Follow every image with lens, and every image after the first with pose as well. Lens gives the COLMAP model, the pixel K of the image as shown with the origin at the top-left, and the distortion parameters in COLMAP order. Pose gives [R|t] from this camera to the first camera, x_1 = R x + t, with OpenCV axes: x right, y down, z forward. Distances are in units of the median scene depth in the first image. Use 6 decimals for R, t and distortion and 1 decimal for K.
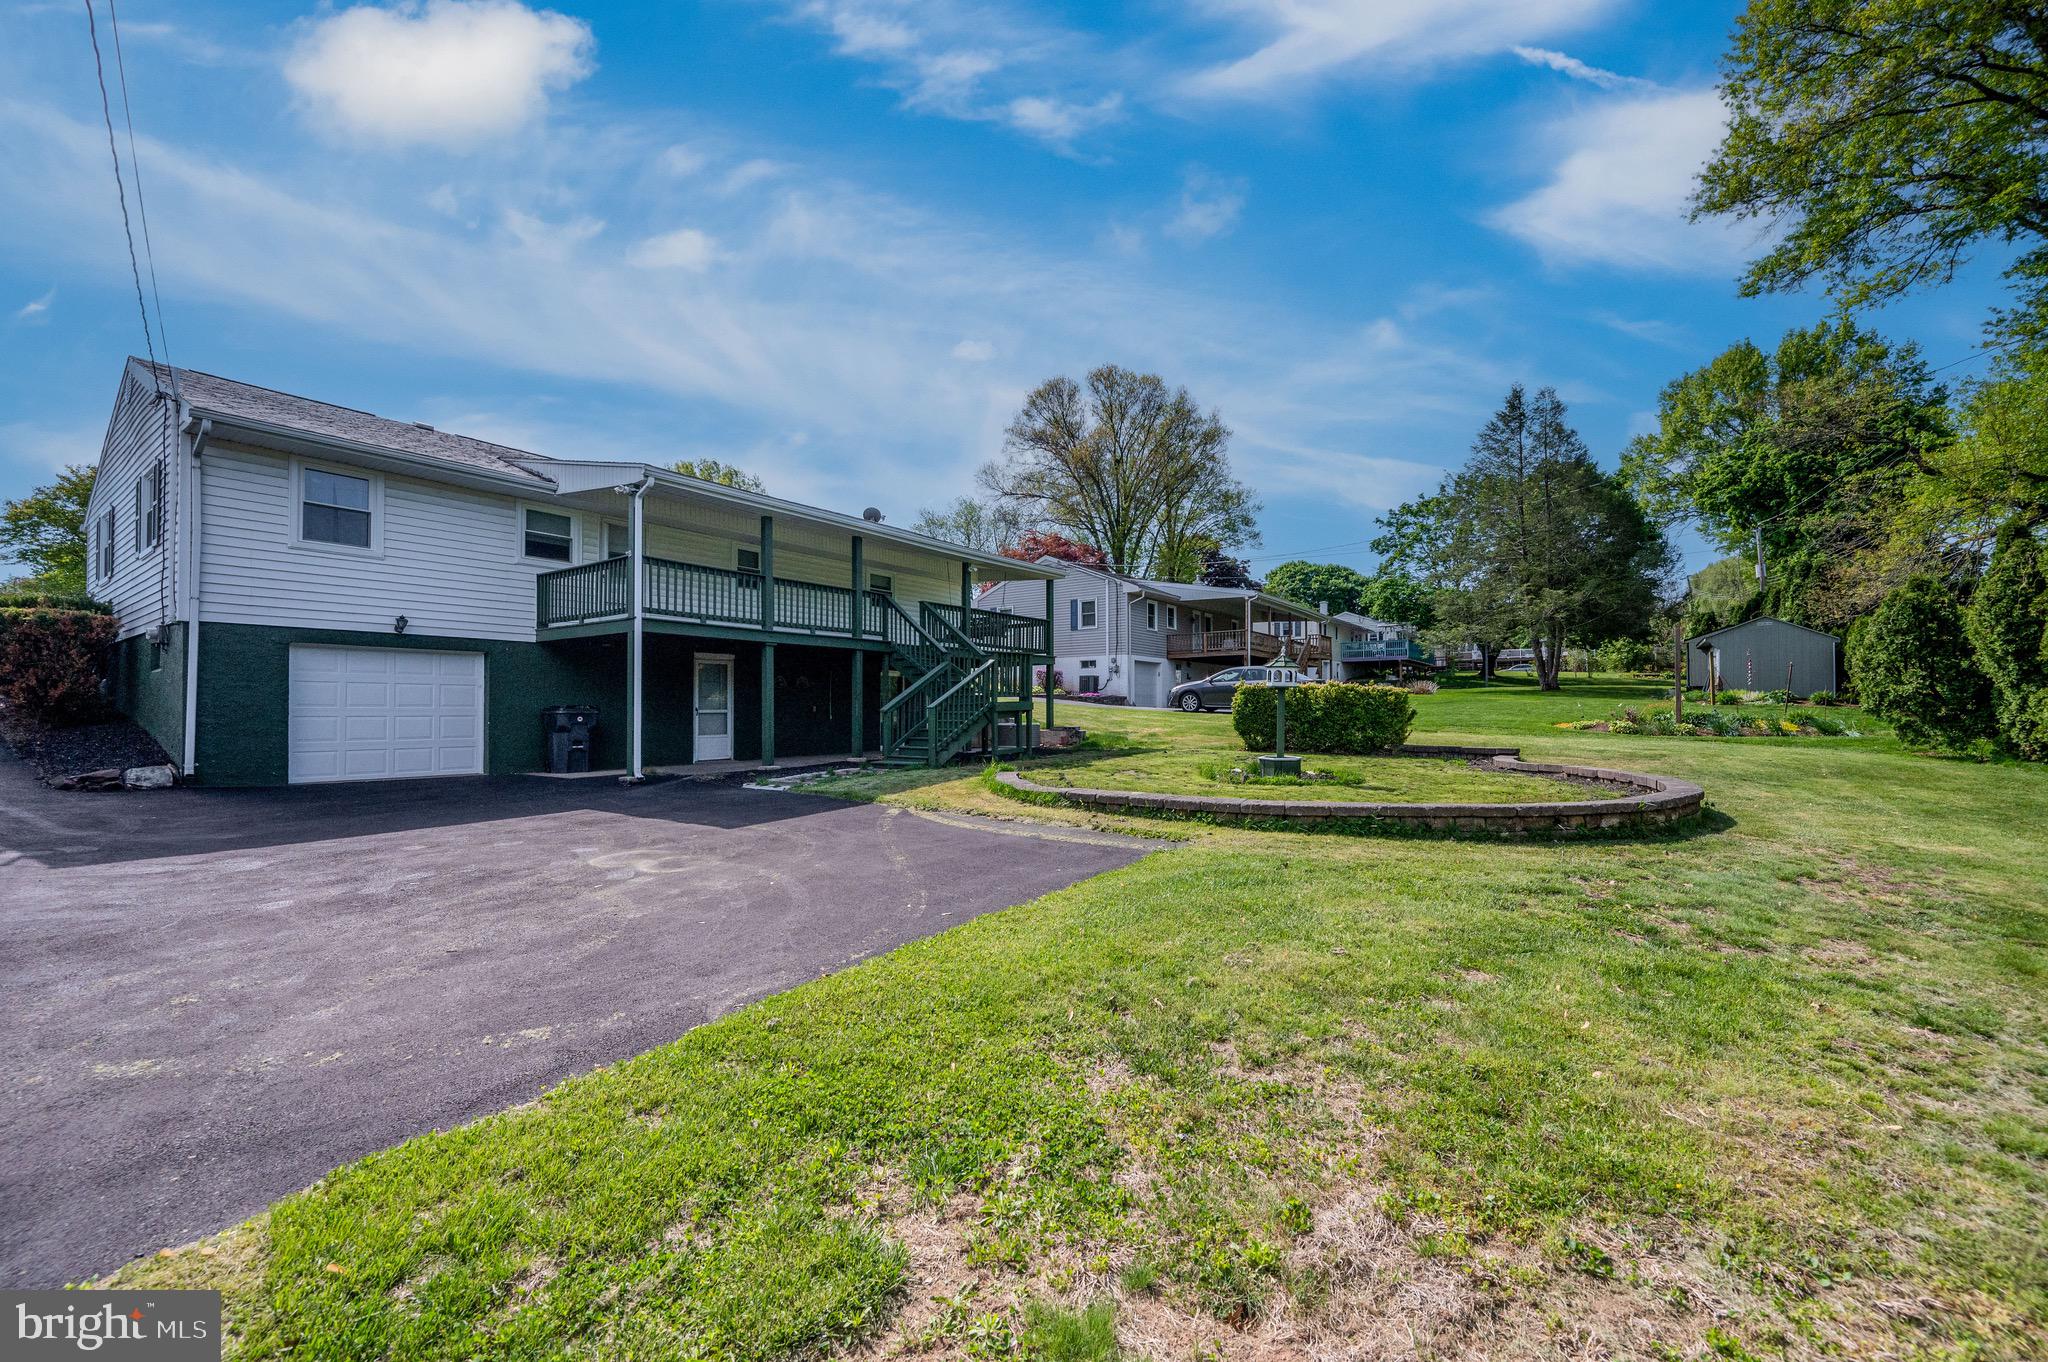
lens RADIAL K [[819.2, 0, 1026.4], [0, 819.2, 705.9], [0, 0, 1]] dist [-0.002641, 0.000210]
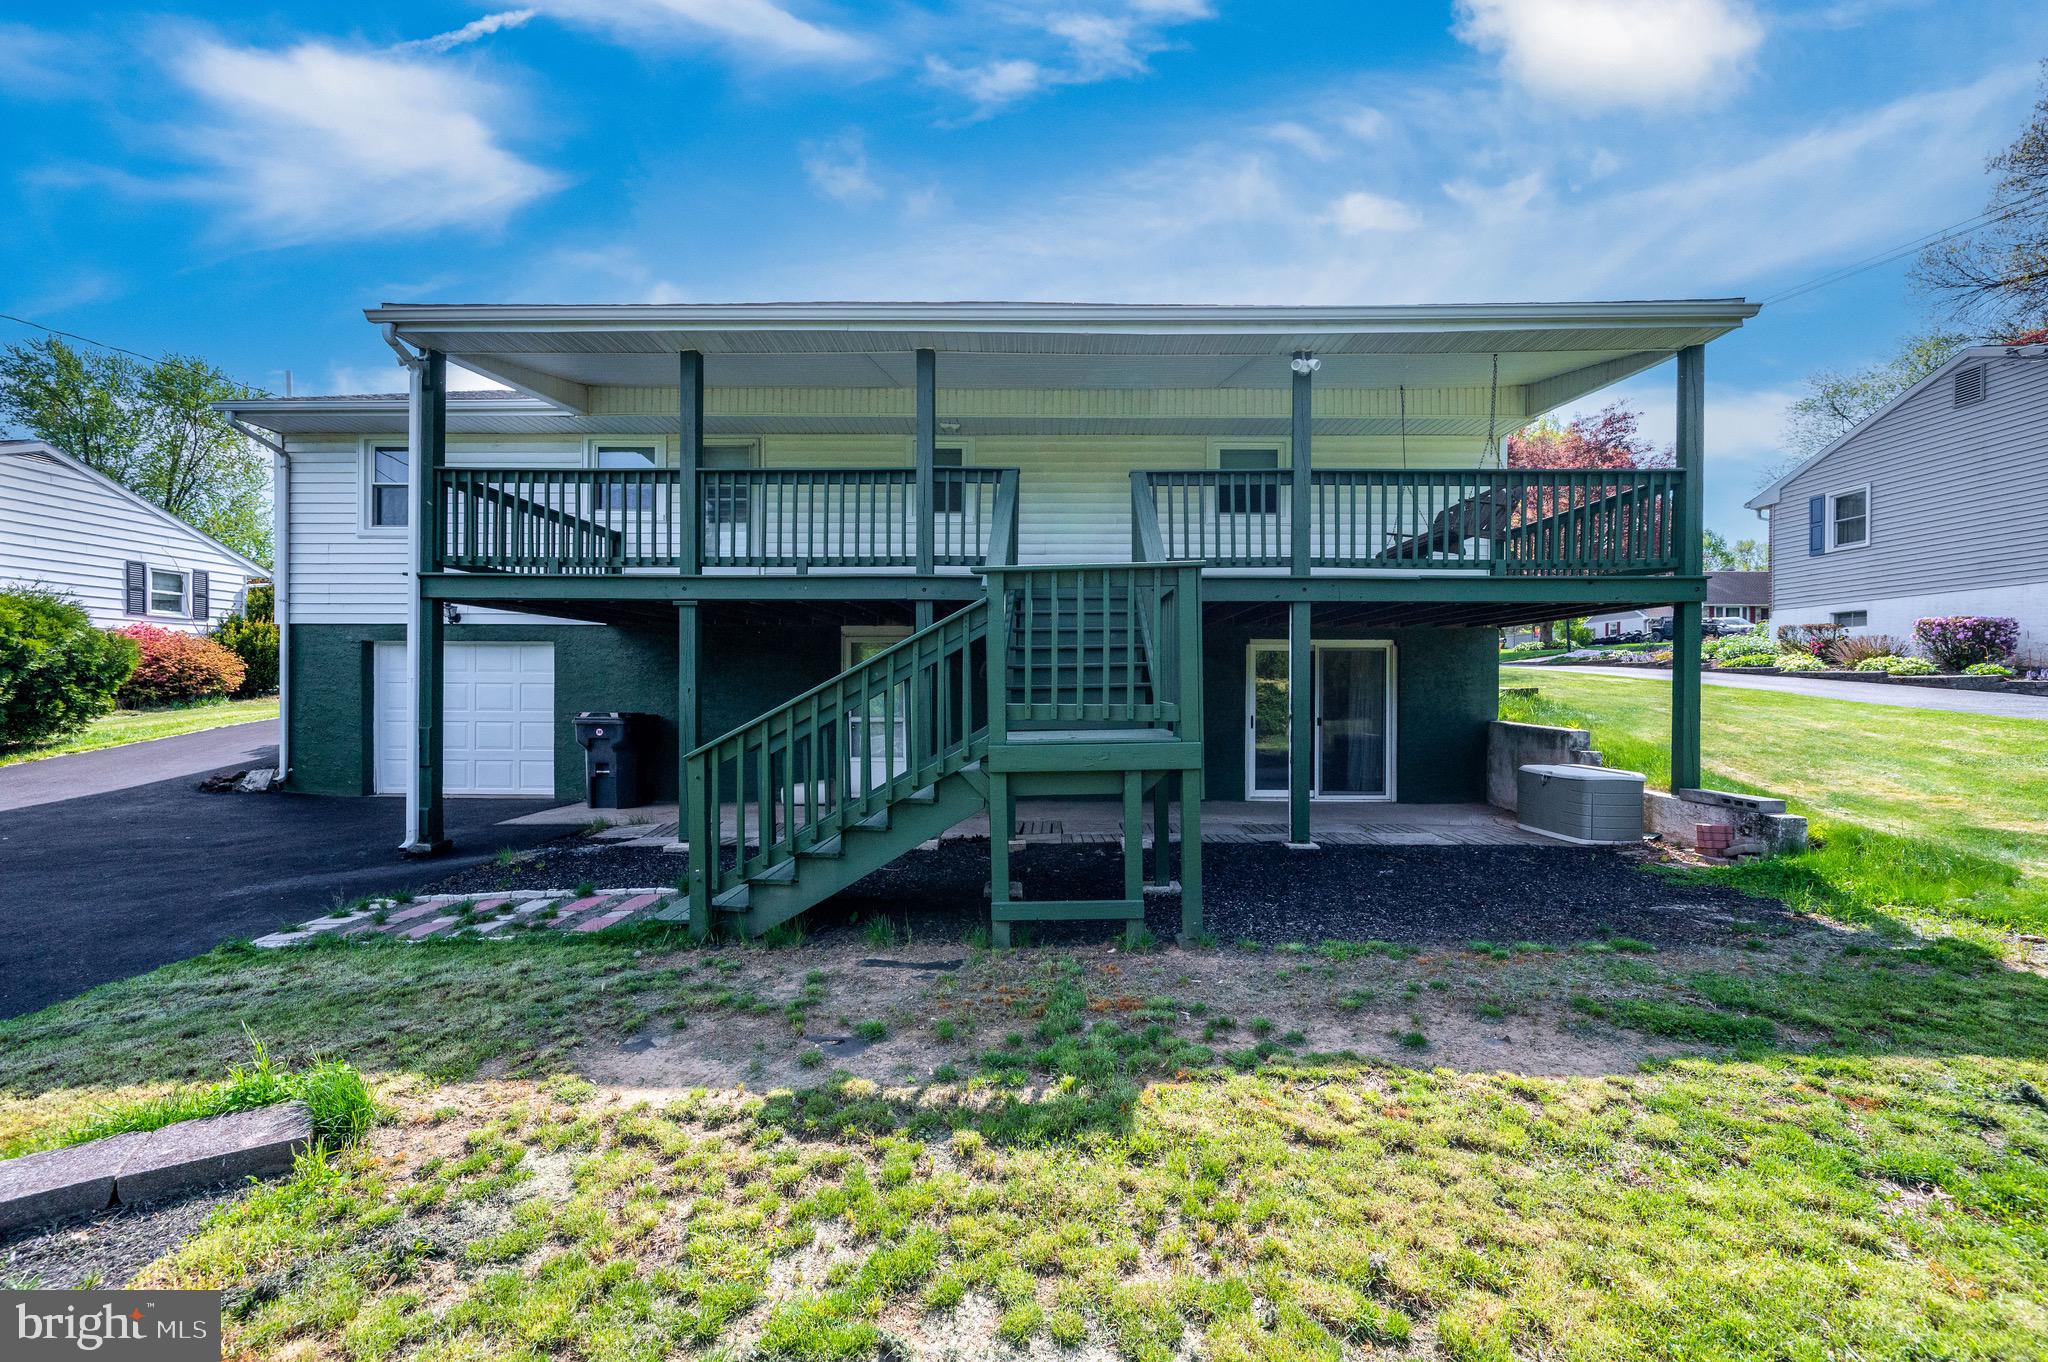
lens RADIAL K [[819.2, 0, 1034.1], [0, 819.2, 685.4], [0, 0, 1]] dist [-0.002641, 0.000210]
pose [[0.572006, 0.004796, -0.820235, 0.232542], [-0.000416, 0.999984, 0.005557, -0.028241], [0.820249, -0.002838, 0.571999, 0.915878]]
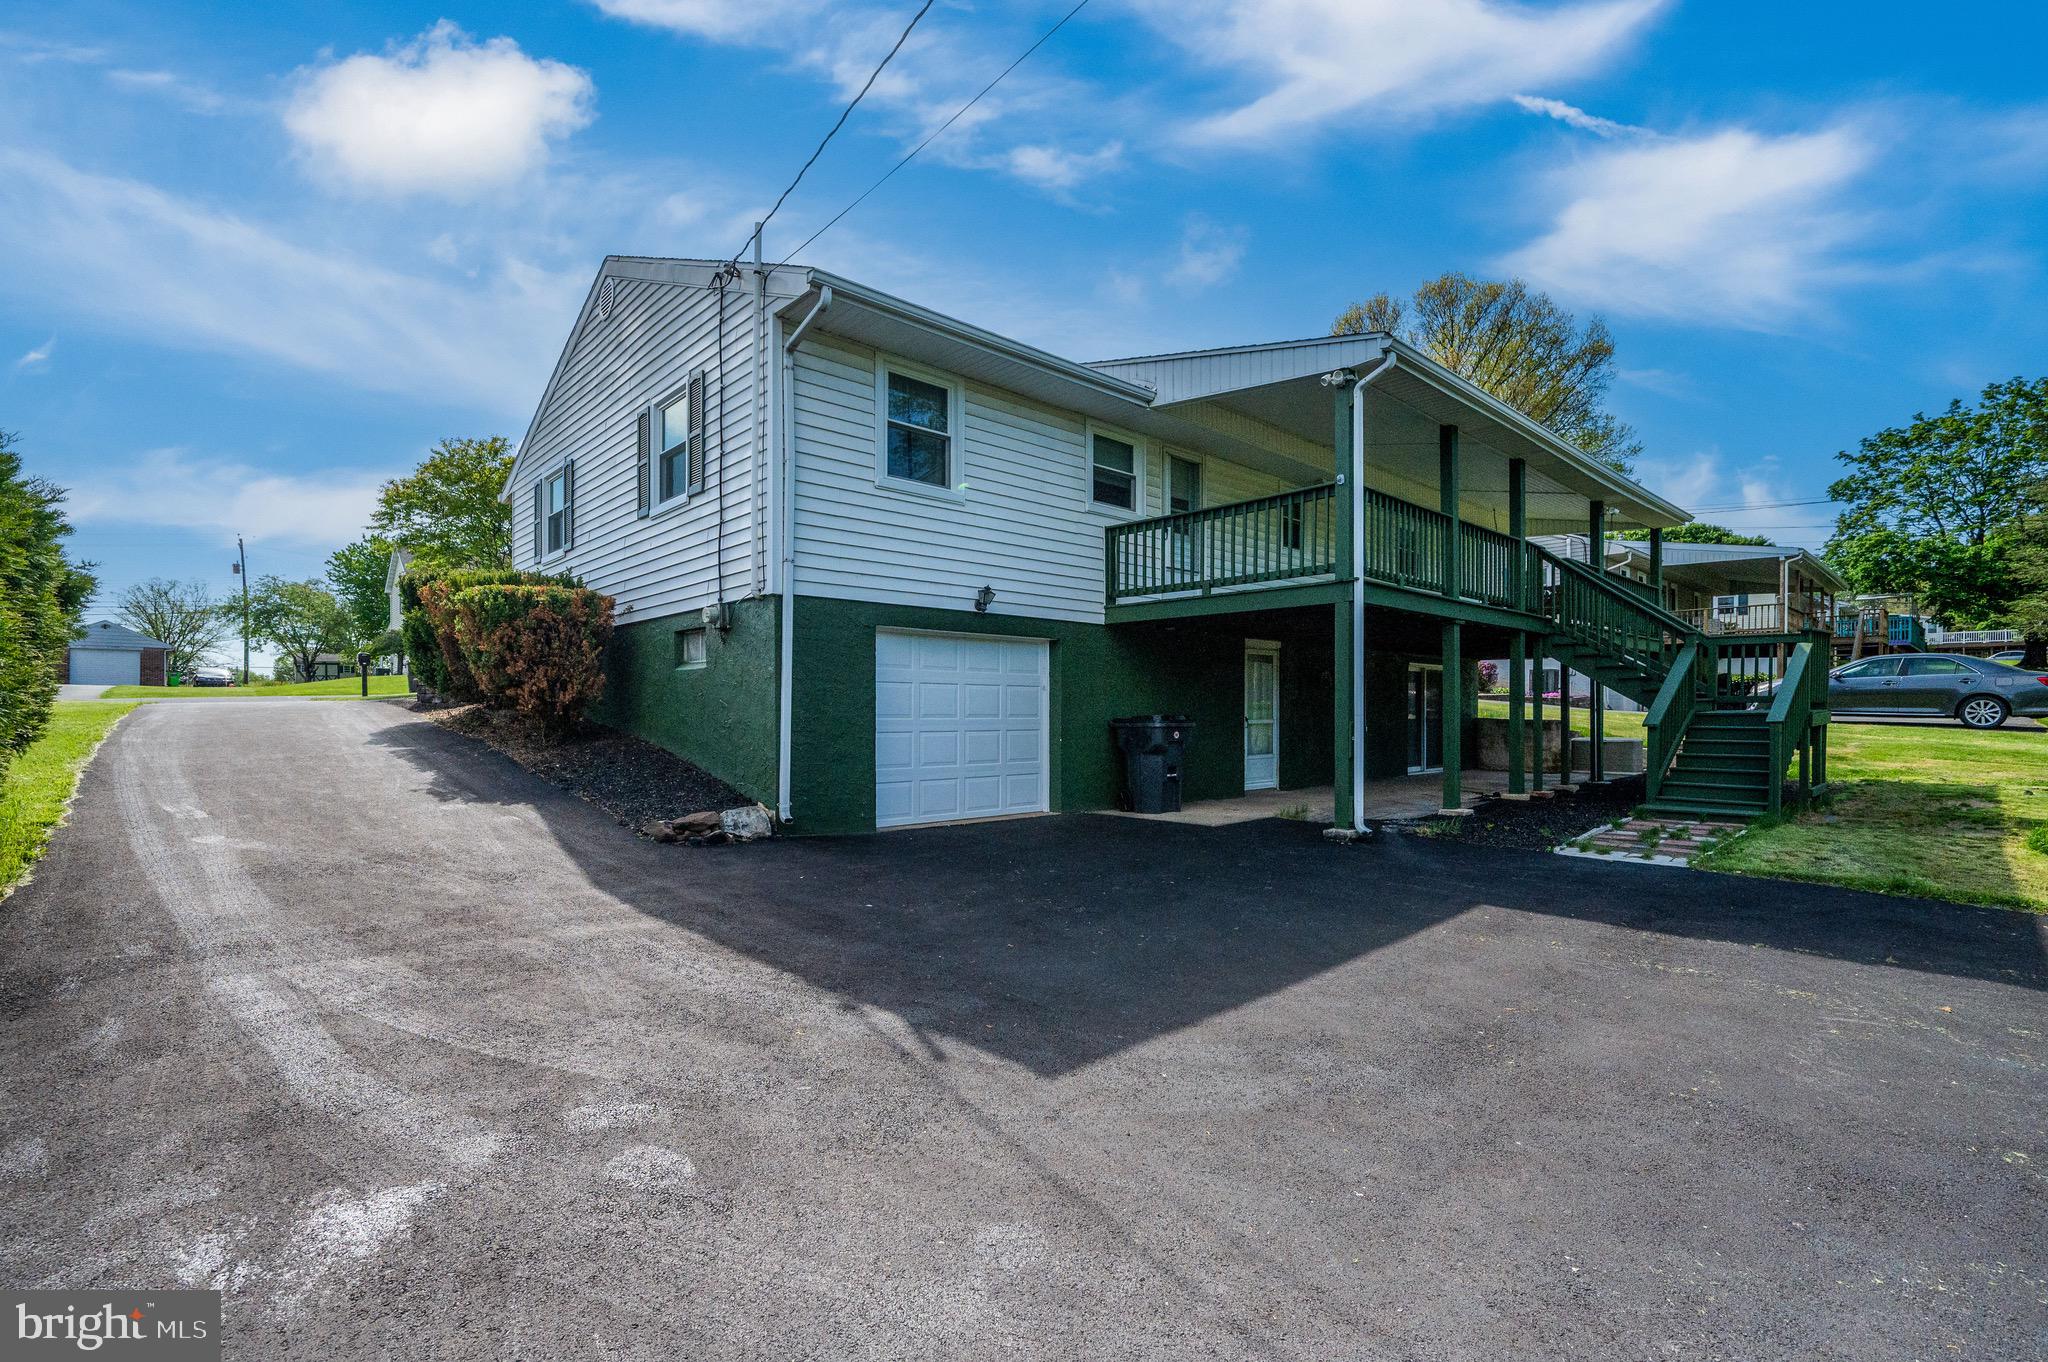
lens RADIAL K [[905.3, 0, 1018.1], [0, 905.3, 716.0], [0, 0, 1]] dist [0.001571, 0.000085]
pose [[0.979444, 0.004764, -0.201662, -0.528305], [-0.002303, 0.999920, 0.012438, -0.009445], [0.201705, -0.011718, 0.979376, 0.231310]]
